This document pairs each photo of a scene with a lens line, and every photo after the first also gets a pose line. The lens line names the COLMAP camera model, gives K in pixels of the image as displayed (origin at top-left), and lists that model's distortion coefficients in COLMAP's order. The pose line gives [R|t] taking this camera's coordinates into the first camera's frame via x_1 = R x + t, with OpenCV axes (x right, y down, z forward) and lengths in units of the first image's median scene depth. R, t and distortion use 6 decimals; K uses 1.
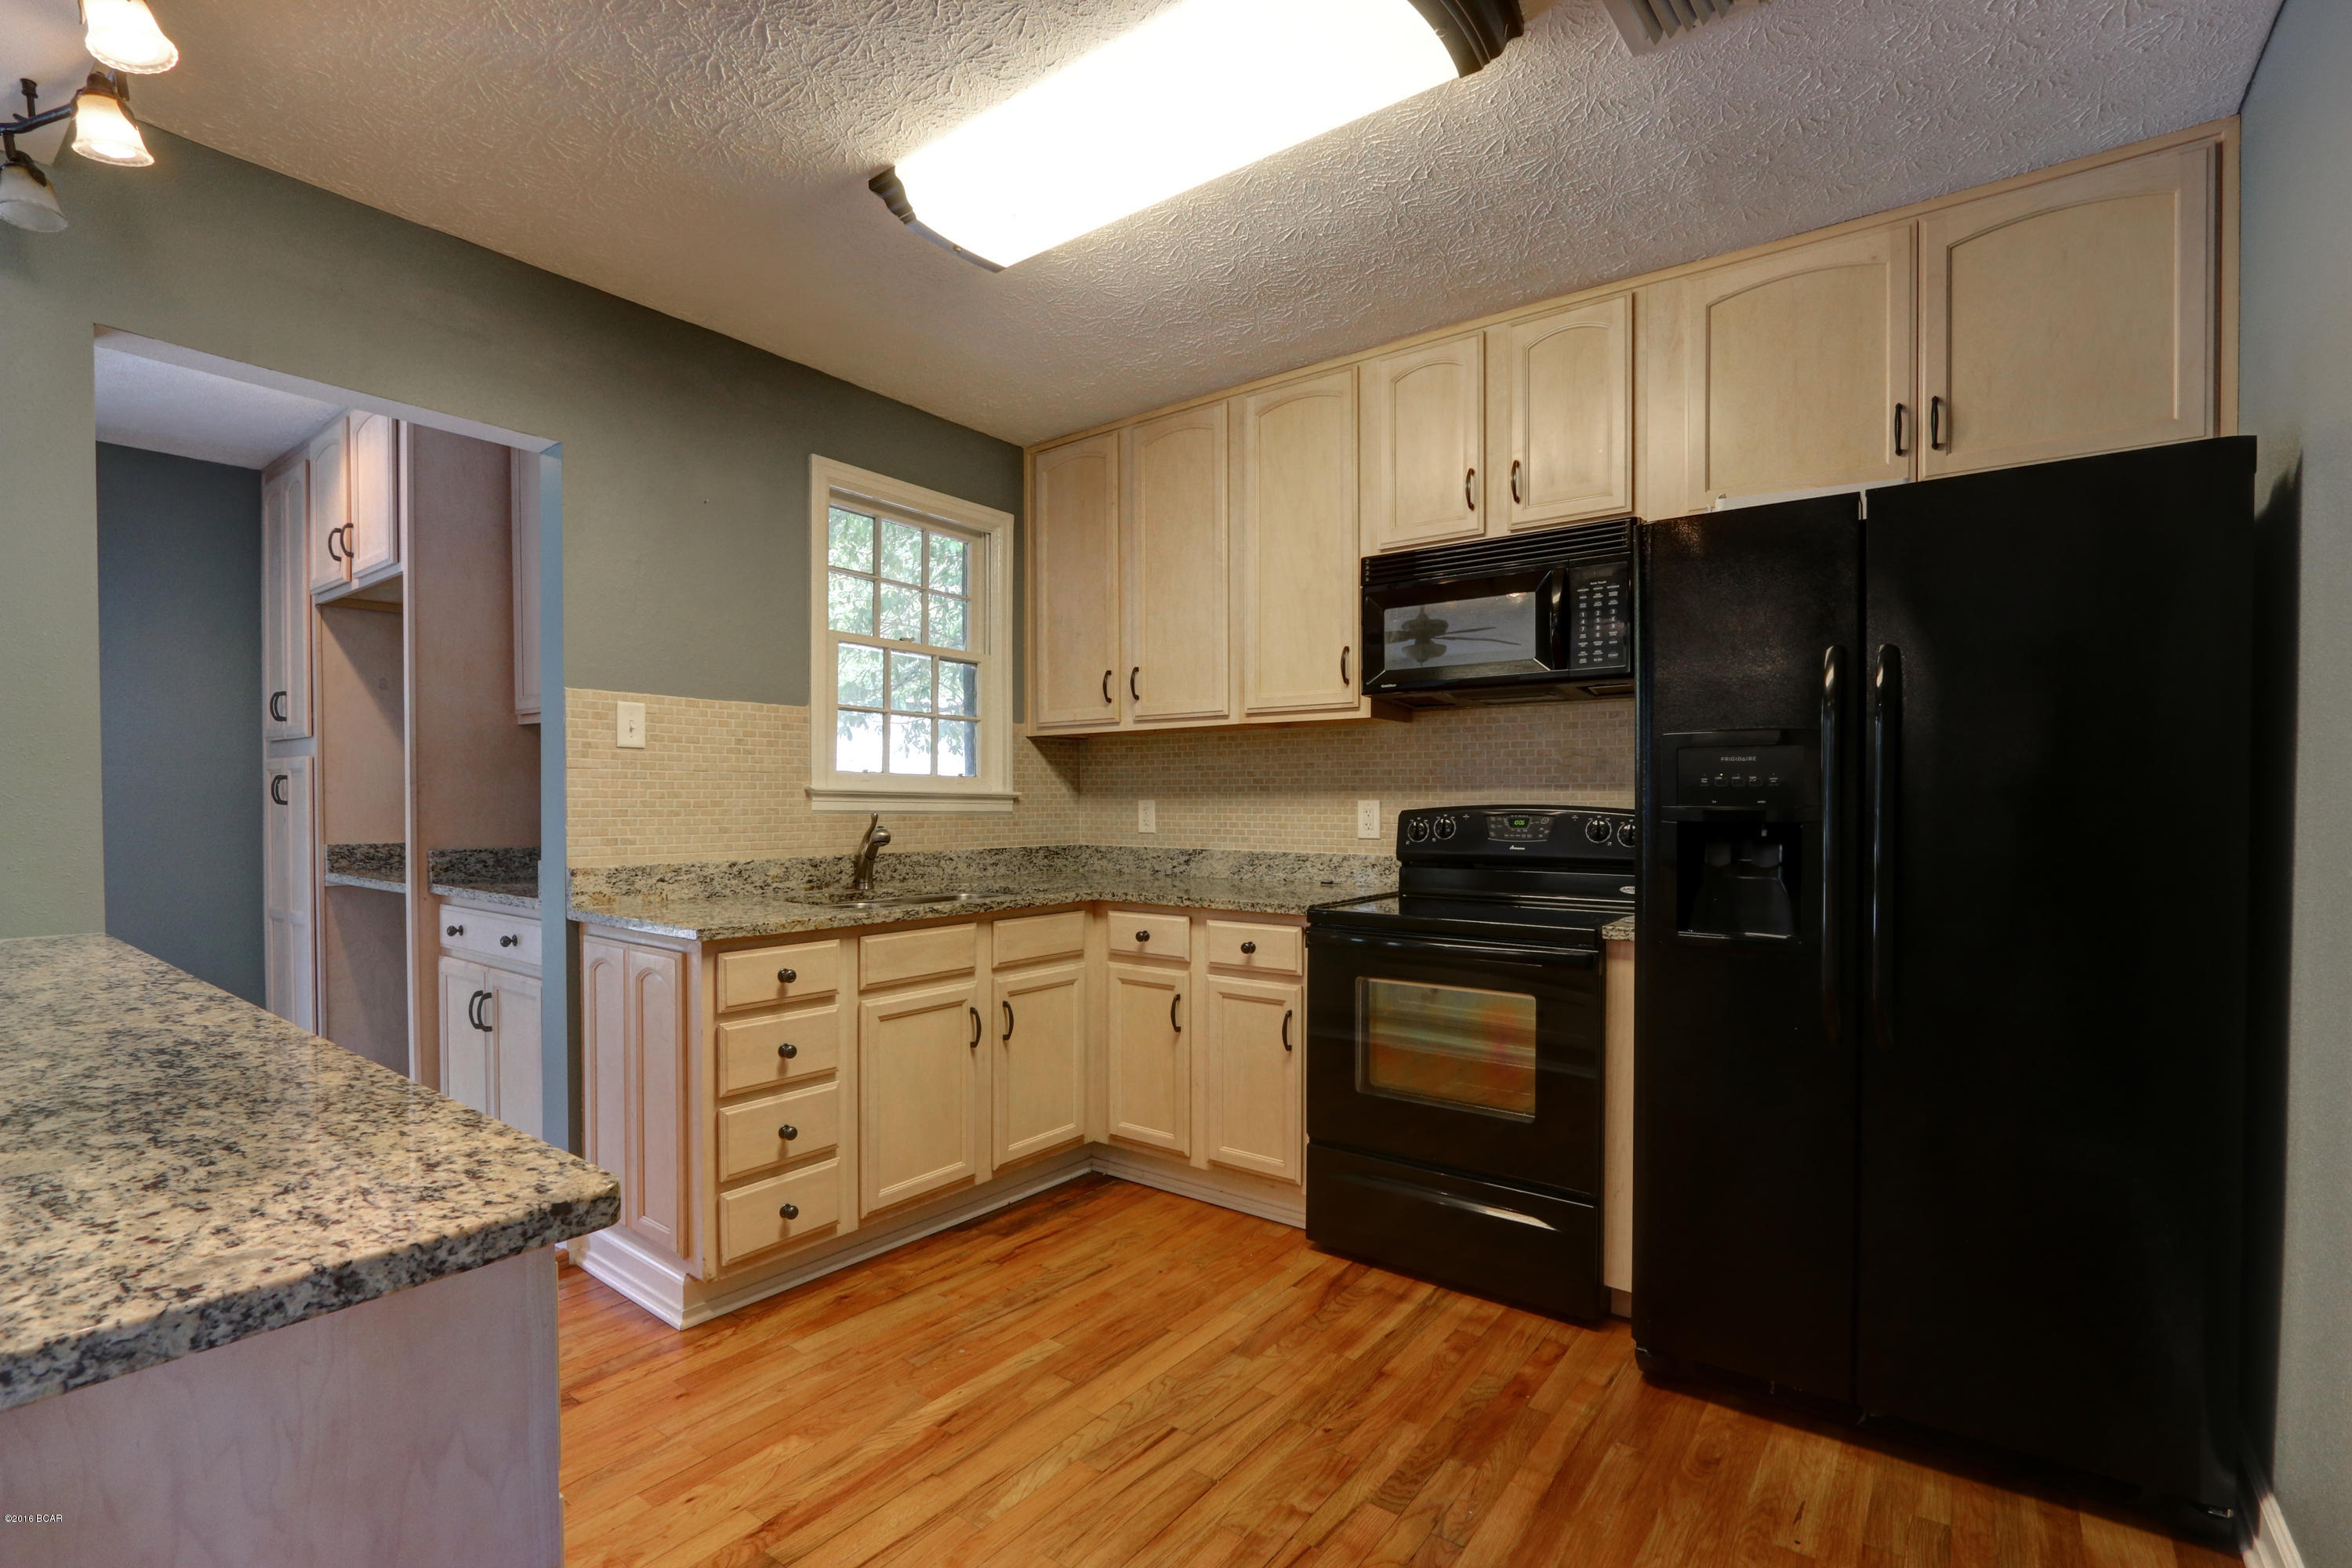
lens RADIAL K [[1084.3, 0, 1162.6], [0, 1084.3, 792.1], [0, 0, 1]] dist [-0.015822, 0.003570]
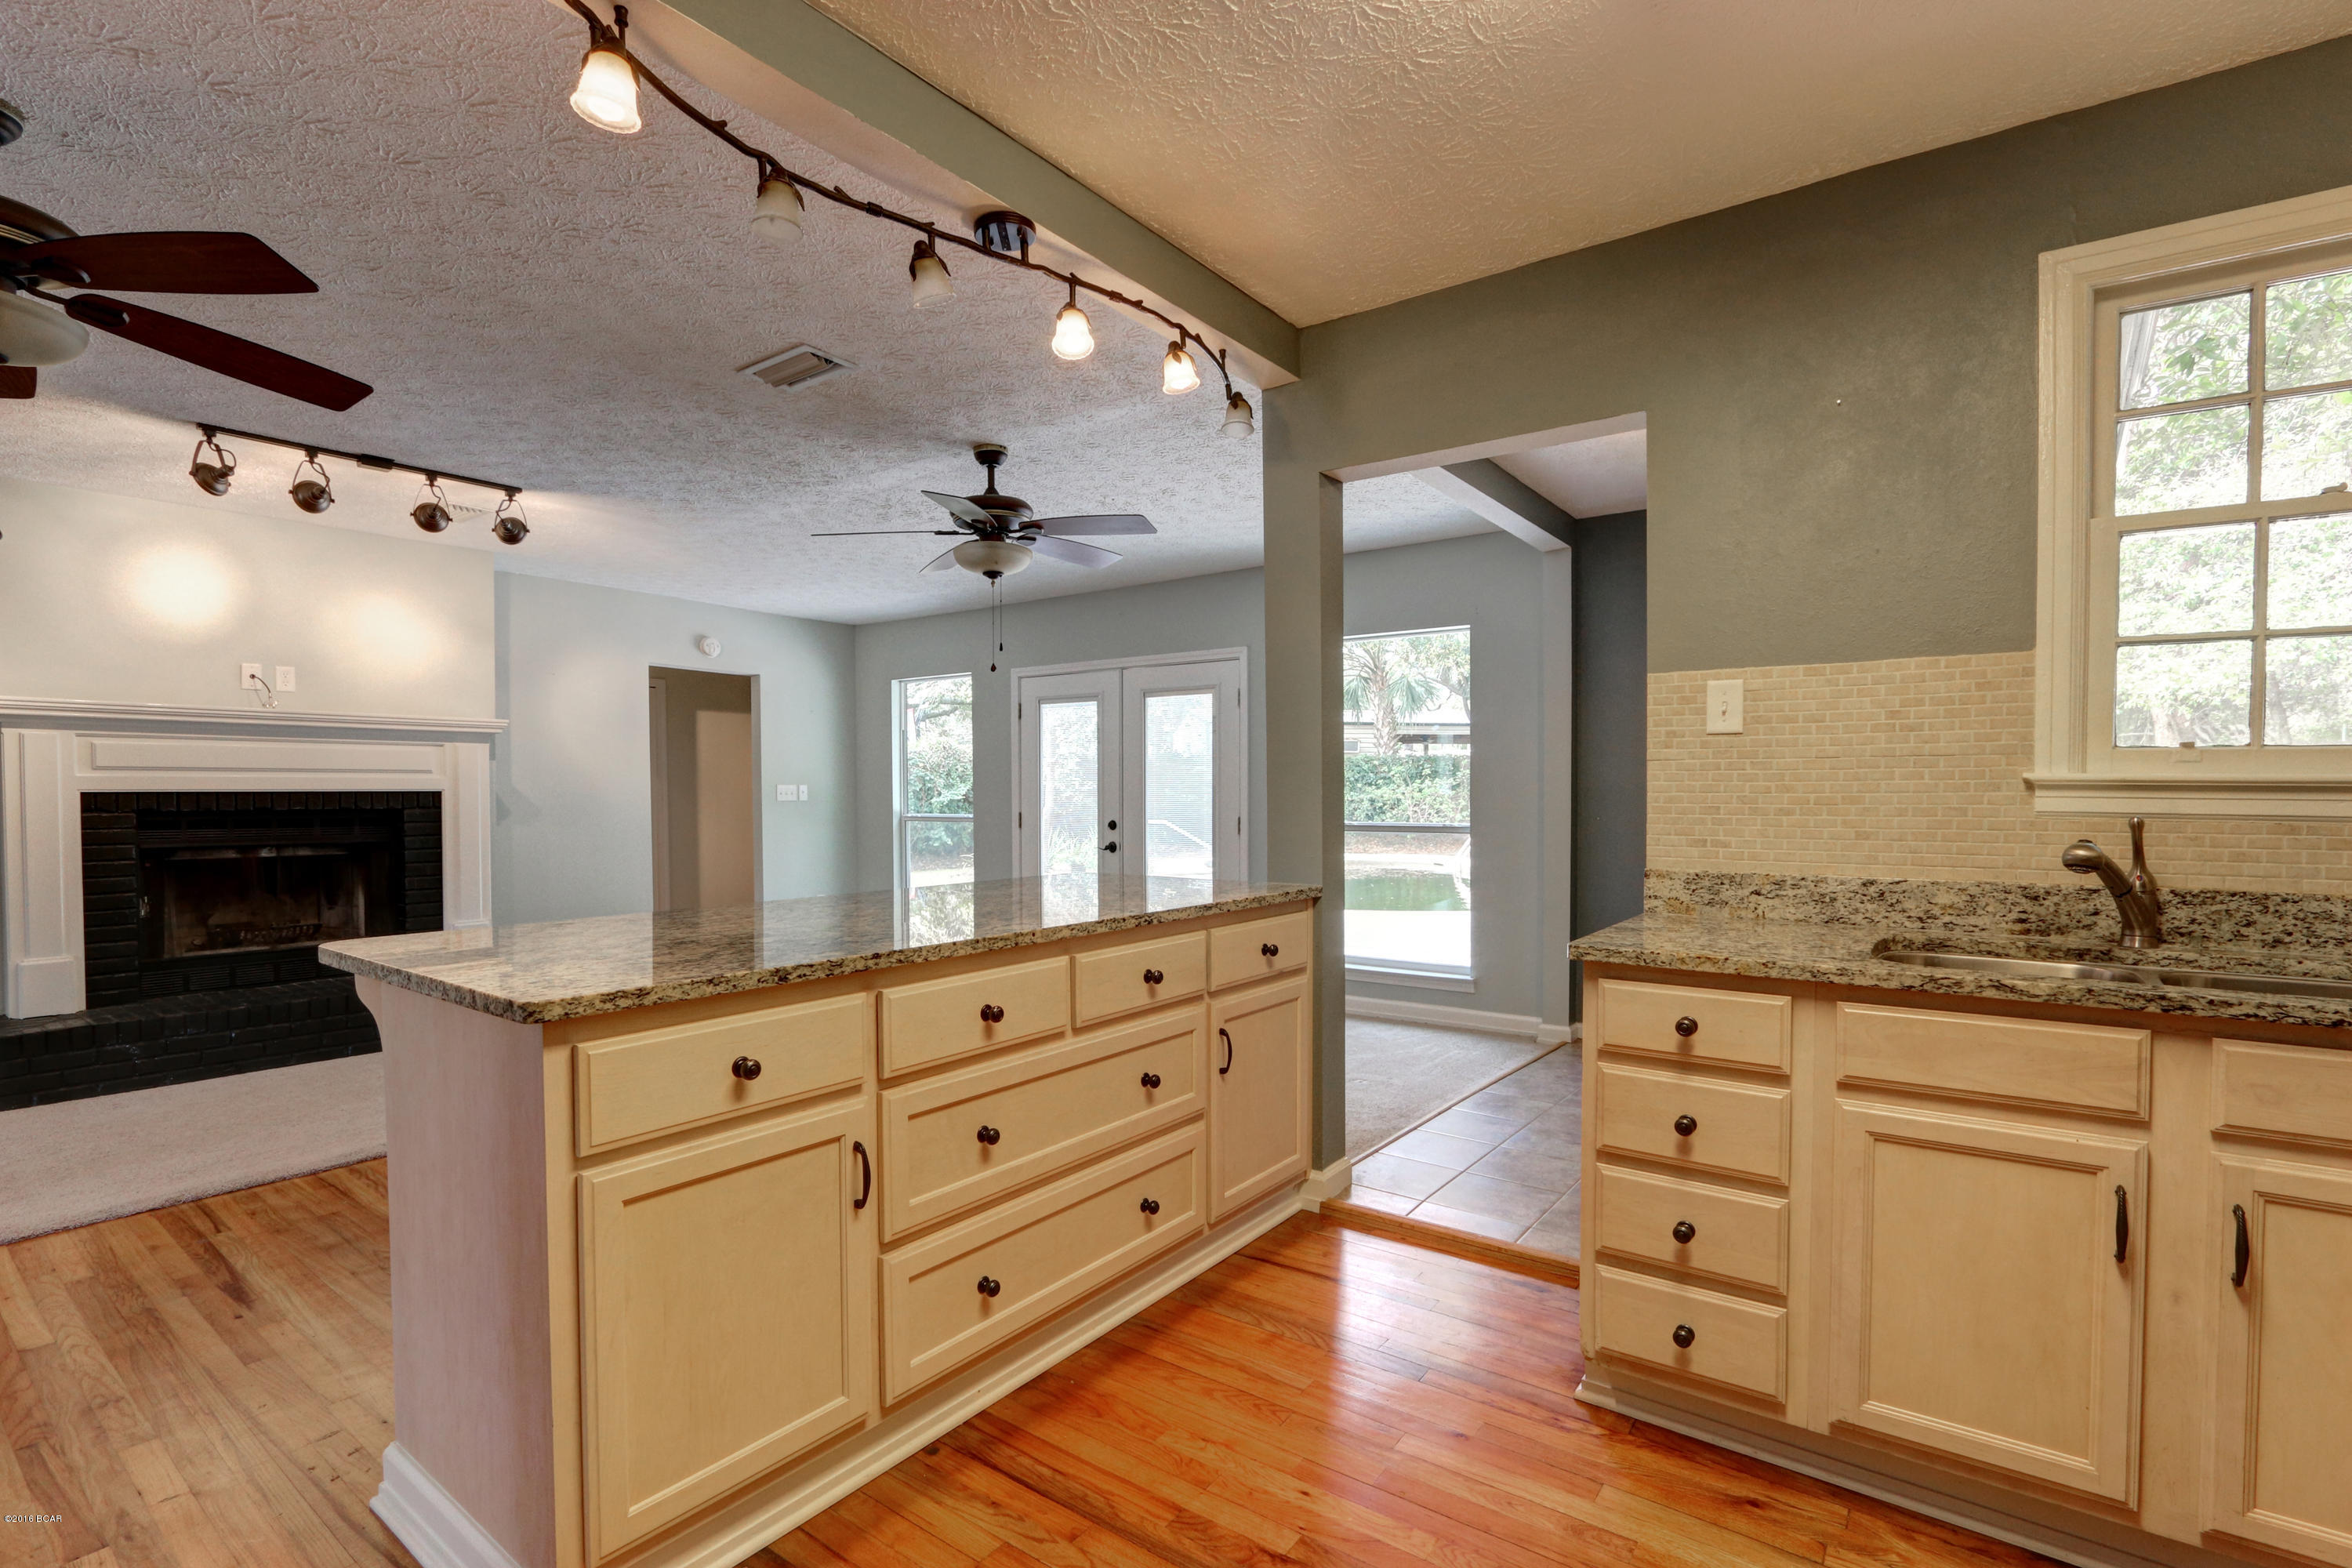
lens RADIAL K [[1084.3, 0, 1153.8], [0, 1084.3, 802.1], [0, 0, 1]] dist [-0.015822, 0.003570]
pose [[0.009293, 0.006443, -0.999936, 0.344458], [0.006622, 0.999957, 0.006505, 0.004230], [0.999935, -0.006682, 0.009250, 0.526982]]
